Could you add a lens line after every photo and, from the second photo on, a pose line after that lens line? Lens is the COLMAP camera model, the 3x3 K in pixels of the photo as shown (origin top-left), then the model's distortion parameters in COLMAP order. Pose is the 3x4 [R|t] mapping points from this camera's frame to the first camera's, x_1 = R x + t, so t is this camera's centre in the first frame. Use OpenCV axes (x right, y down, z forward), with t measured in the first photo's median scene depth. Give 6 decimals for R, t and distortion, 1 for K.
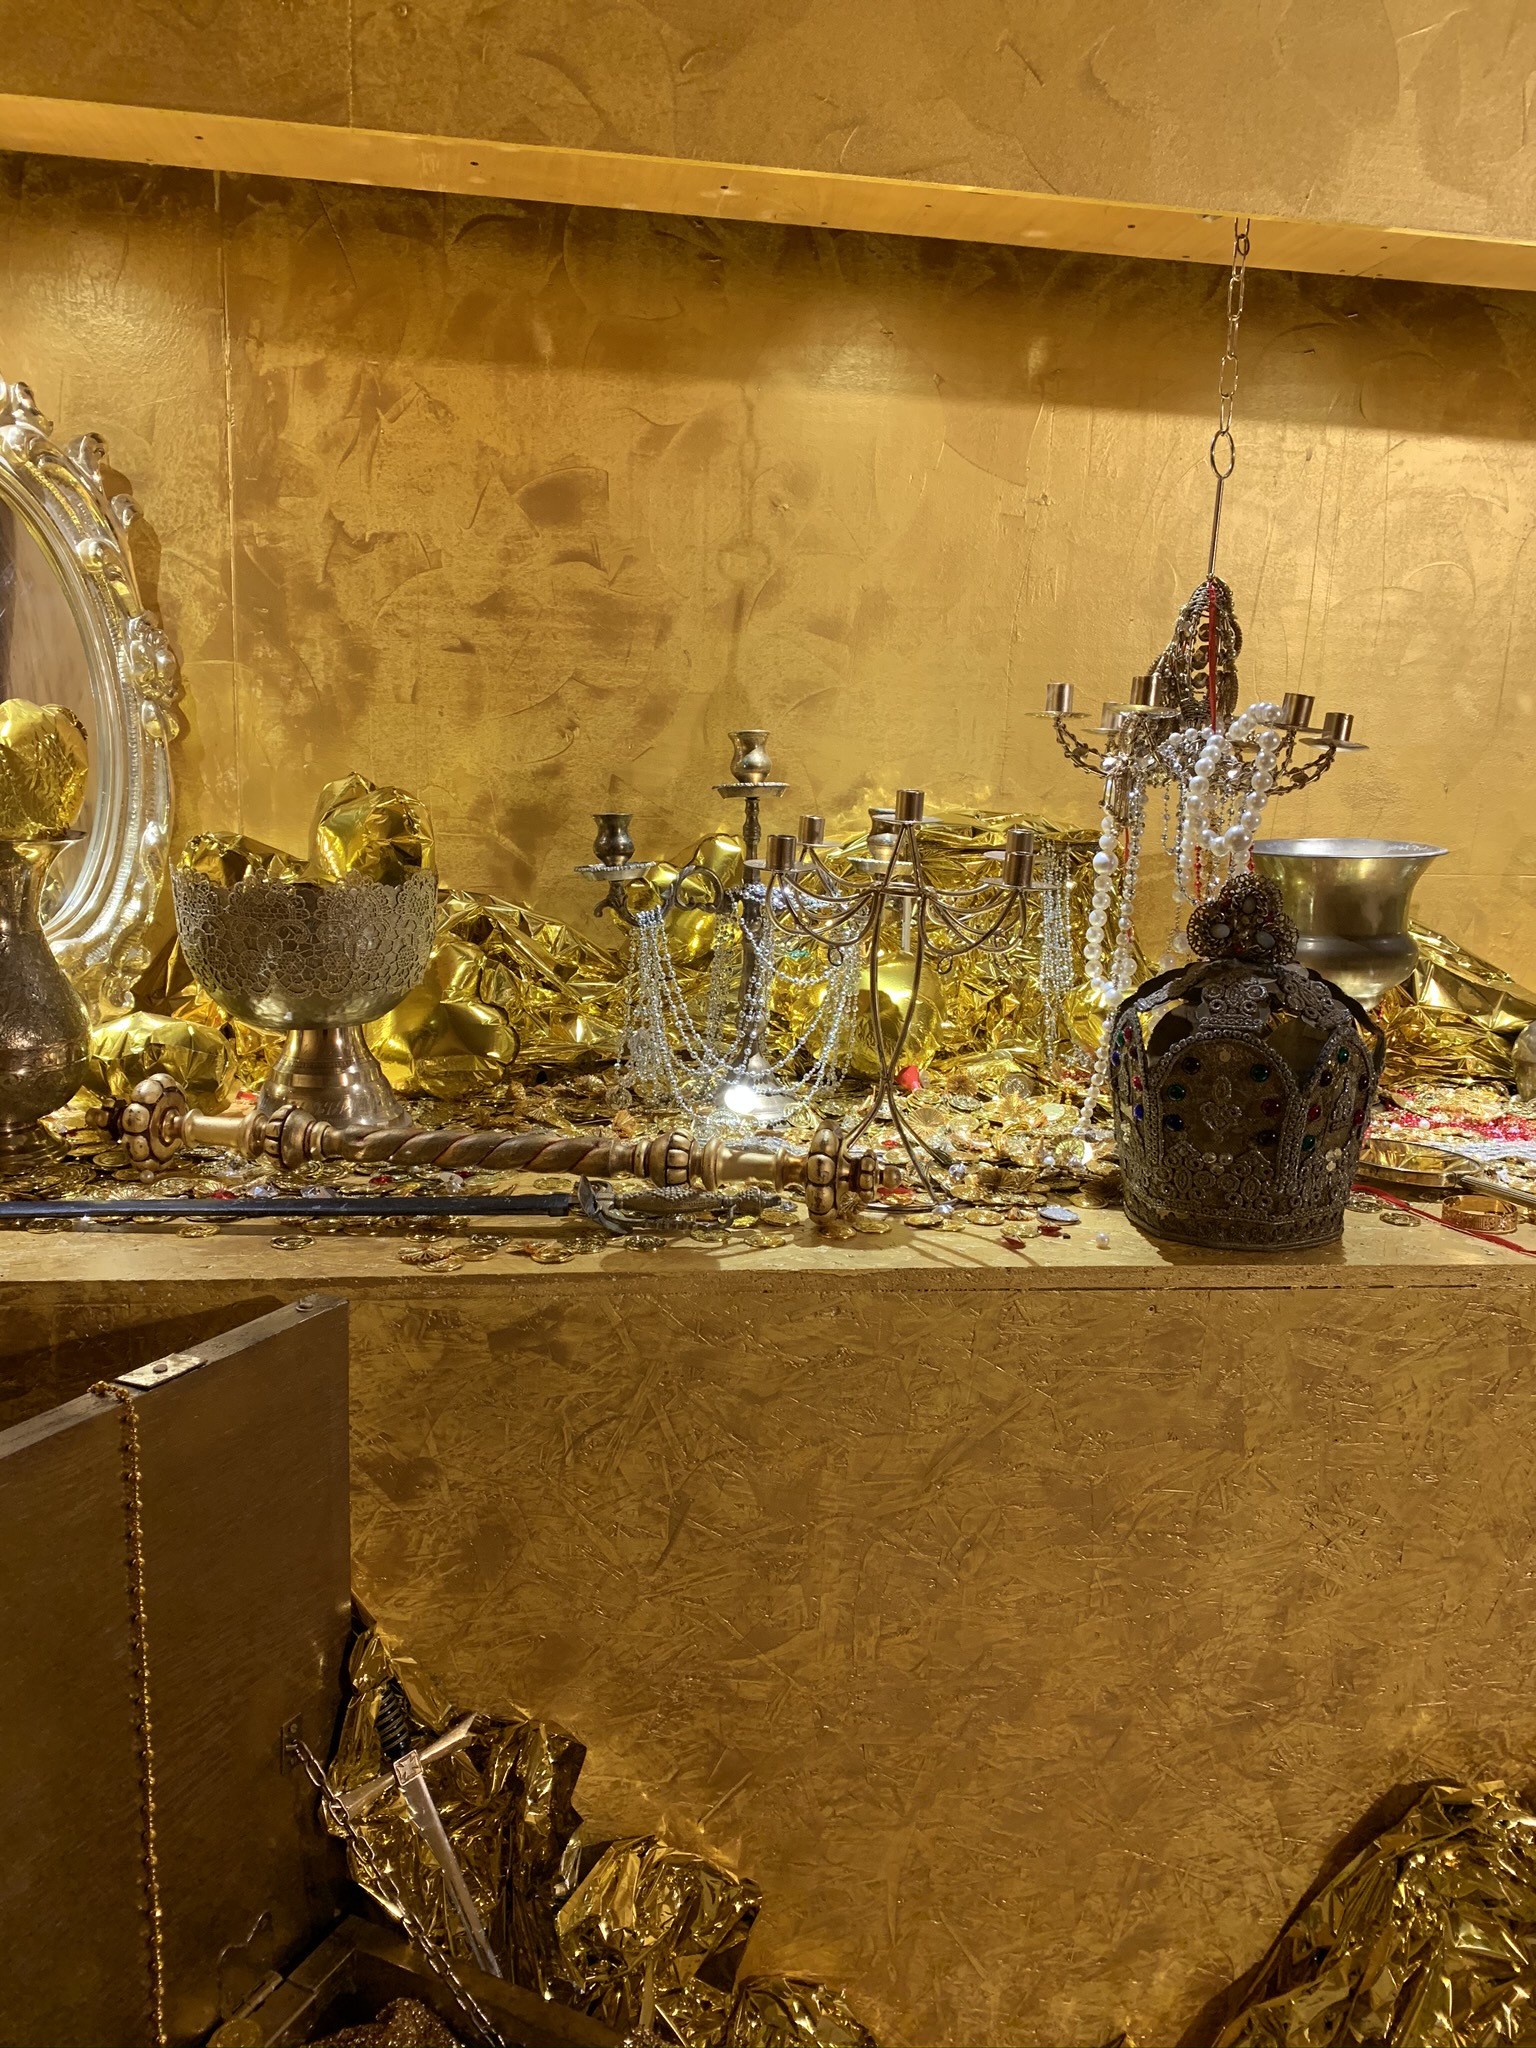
lens RADIAL K [[1557.4, 0, 765.6], [0, 1557.4, 1028.3], [0, 0, 1]] dist [-0.009133, 0.006996]
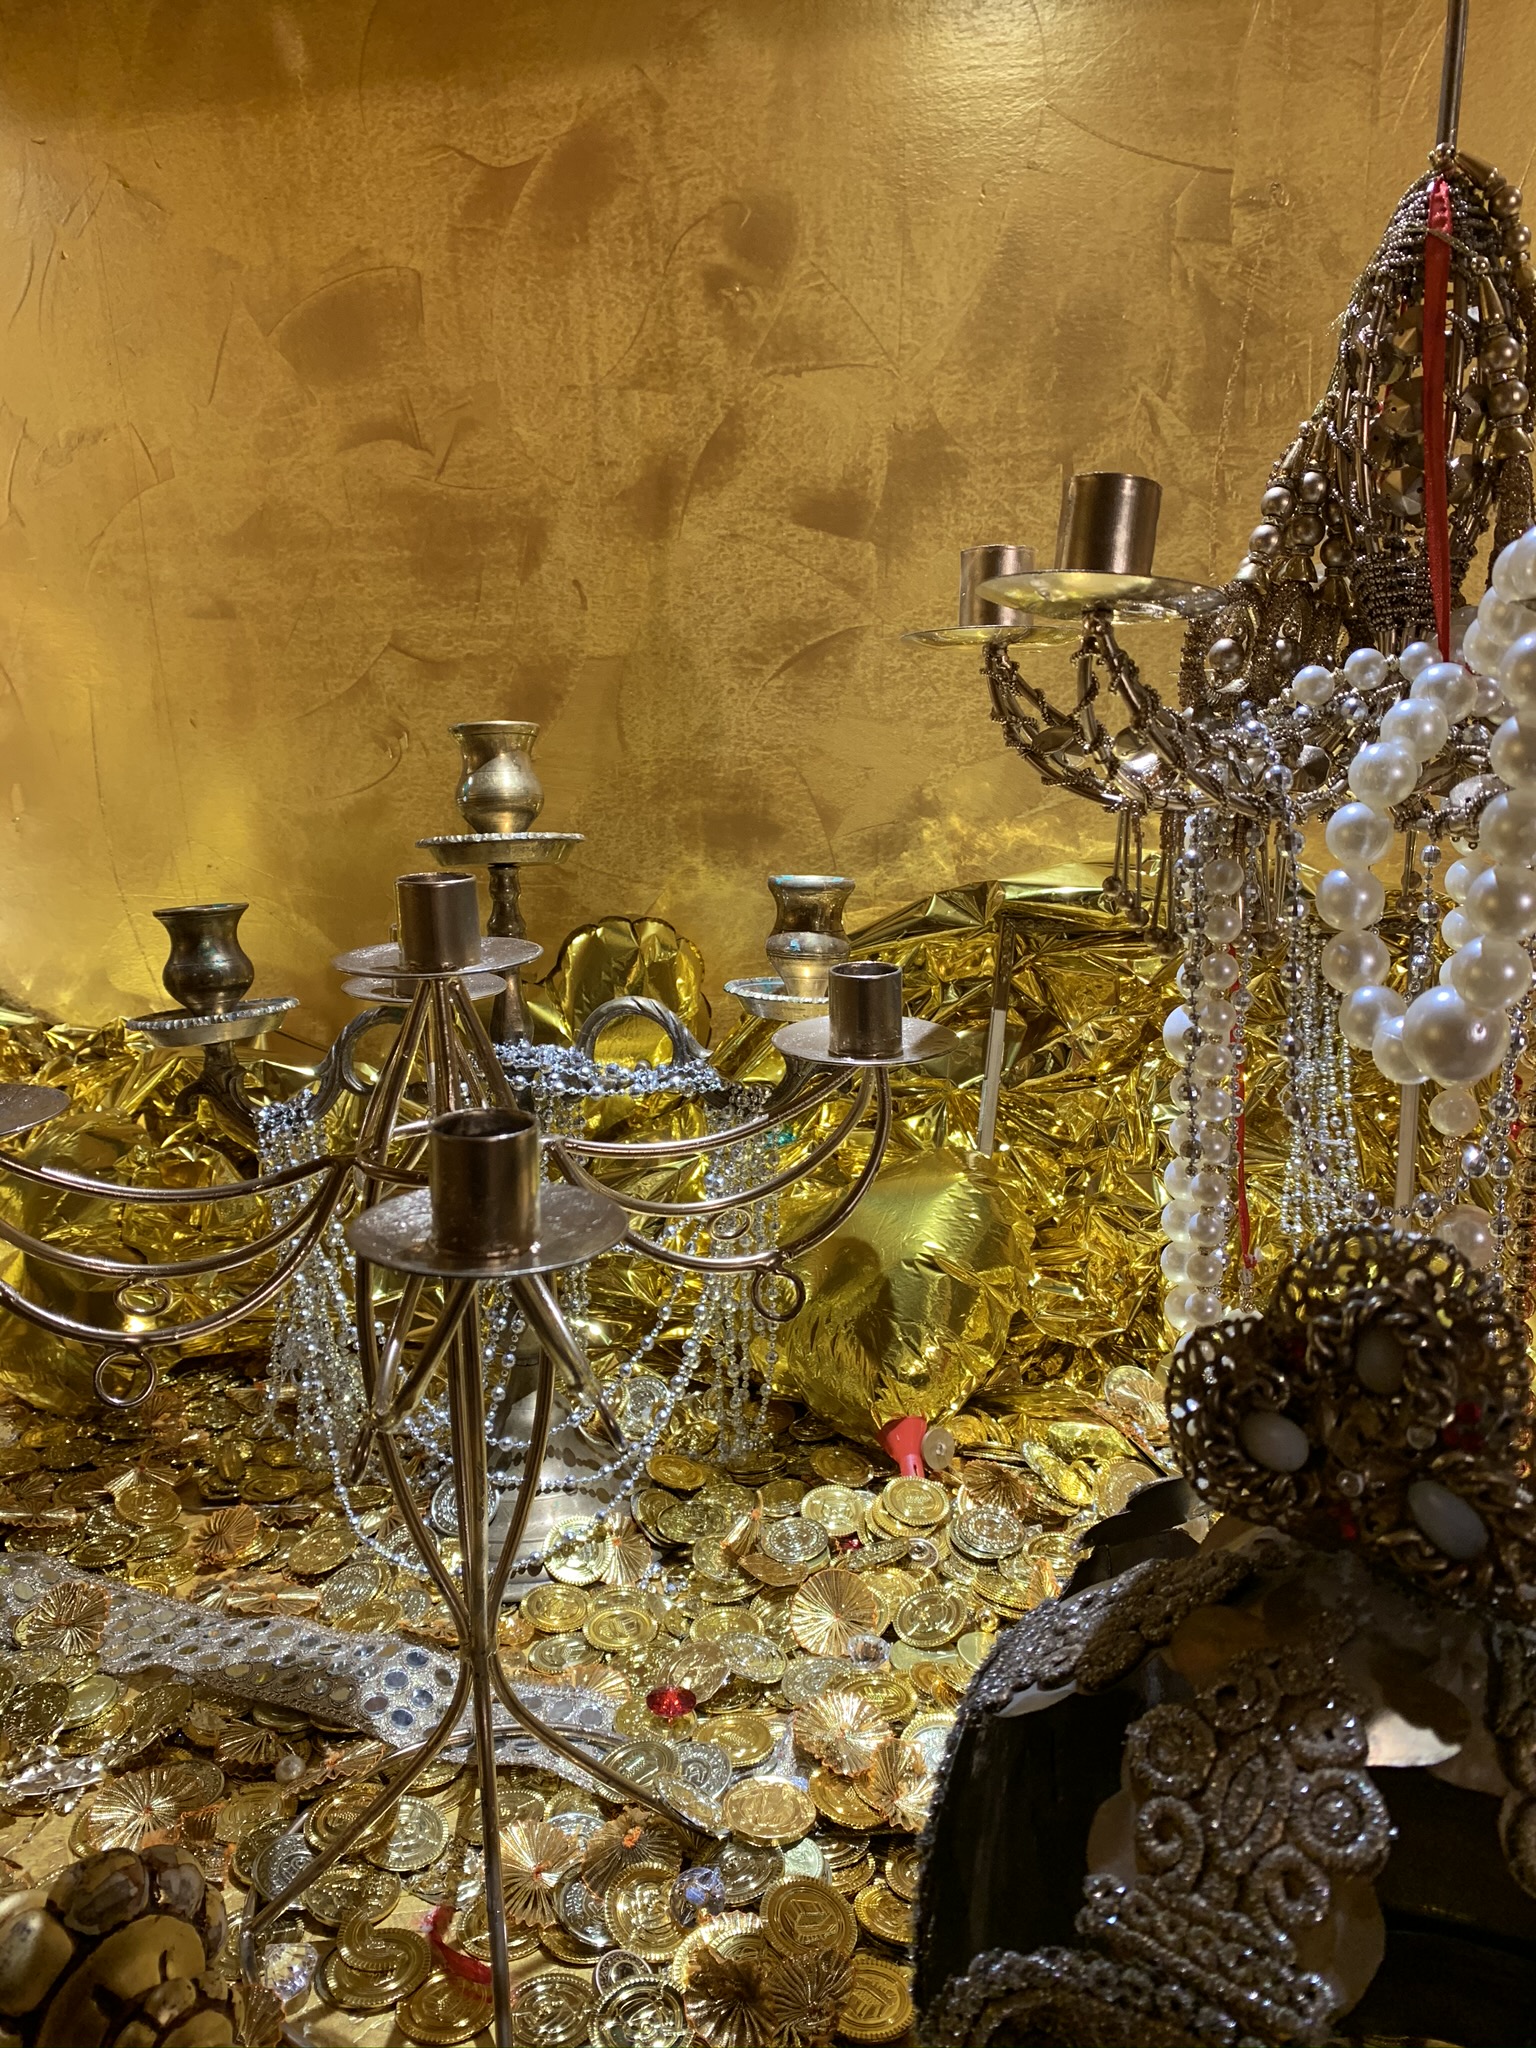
lens RADIAL K [[1557.4, 0, 767.5], [0, 1557.4, 1010.4], [0, 0, 1]] dist [-0.009133, 0.006996]
pose [[0.928260, 0.010709, -0.371777, 0.221764], [-0.012098, 0.999926, -0.001402, -0.093800], [0.371734, 0.005799, 0.928321, 0.529501]]
